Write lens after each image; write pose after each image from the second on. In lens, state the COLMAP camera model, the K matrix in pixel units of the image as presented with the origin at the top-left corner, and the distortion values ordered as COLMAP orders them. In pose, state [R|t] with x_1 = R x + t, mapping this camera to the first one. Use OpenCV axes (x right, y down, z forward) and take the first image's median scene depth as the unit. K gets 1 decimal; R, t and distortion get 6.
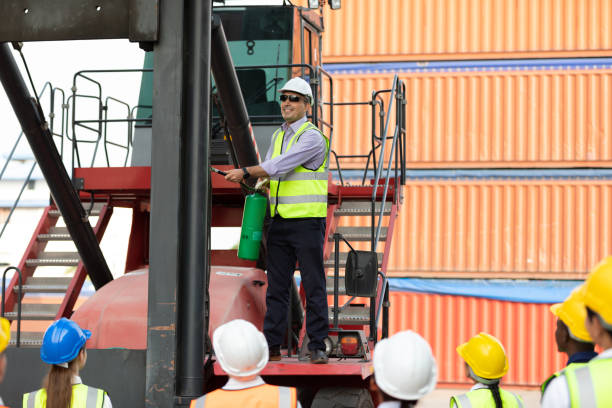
lens RADIAL K [[1563.6, 0, 305.7], [0, 1563.6, 201.8], [0, 0, 1]] dist [-0.002480, -0.076455]
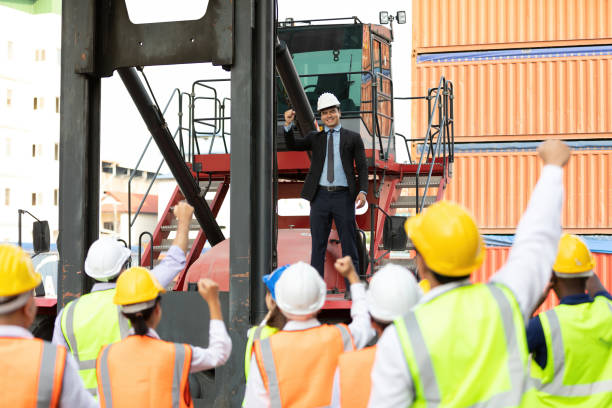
lens RADIAL K [[1436.6, 0, 312.3], [0, 1436.6, 204.4], [0, 0, 1]] dist [-0.027862, -0.433792]
pose [[0.992675, -0.017184, -0.119587, 0.087890], [0.020328, 0.999478, 0.025119, -0.008364], [0.119093, -0.027366, 0.992506, -0.170227]]
